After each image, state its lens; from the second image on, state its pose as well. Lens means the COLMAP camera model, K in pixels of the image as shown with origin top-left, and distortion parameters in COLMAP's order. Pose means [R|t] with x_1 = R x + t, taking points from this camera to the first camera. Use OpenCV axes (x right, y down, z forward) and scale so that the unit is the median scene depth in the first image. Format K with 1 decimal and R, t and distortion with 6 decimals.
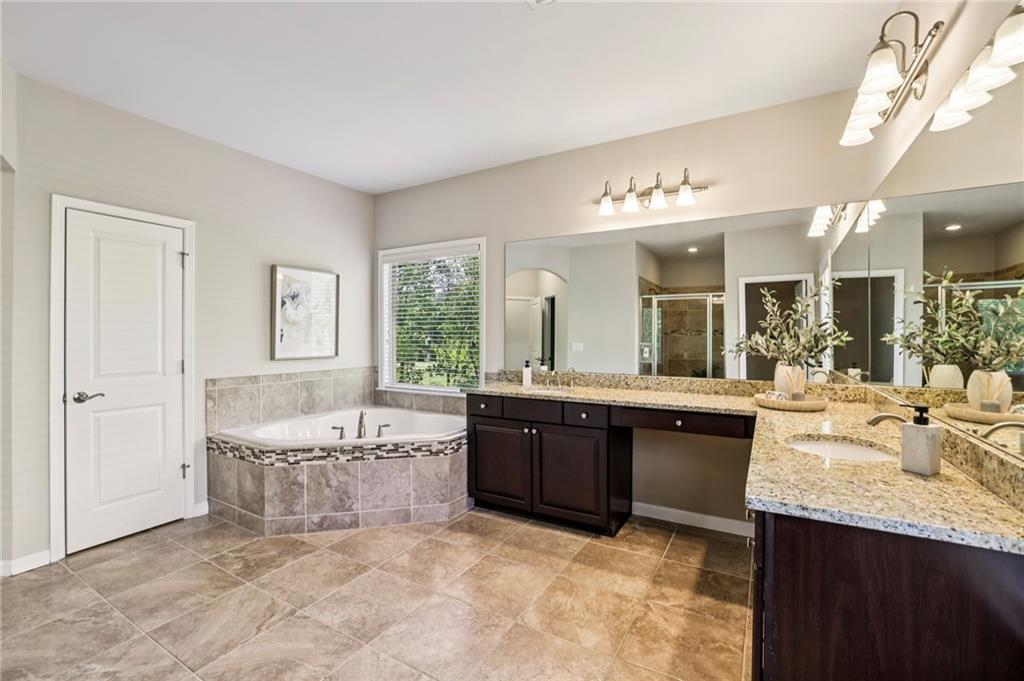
lens RADIAL K [[443.9, 0, 514.4], [0, 443.9, 336.3], [0, 0, 1]] dist [-0.034160, 0.004306]
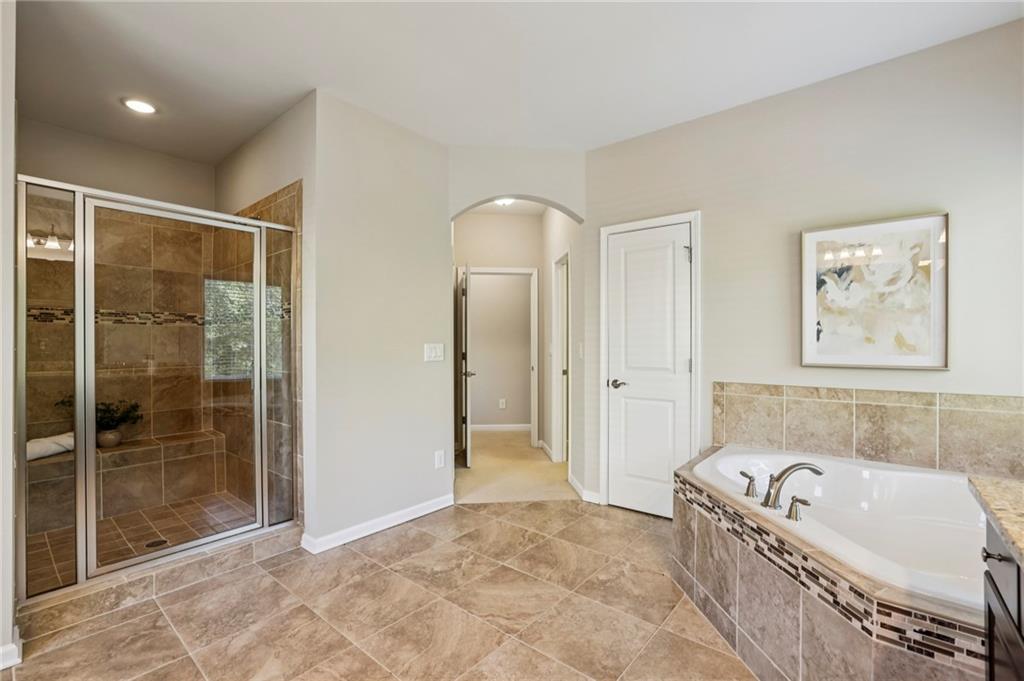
lens RADIAL K [[443.9, 0, 512.8], [0, 443.9, 345.5], [0, 0, 1]] dist [-0.034160, 0.004306]
pose [[-0.169380, 0.002416, -0.985548, 0.263749], [-0.003769, 0.999988, 0.003099, 0.024143], [0.985544, 0.004240, -0.169368, 0.783984]]
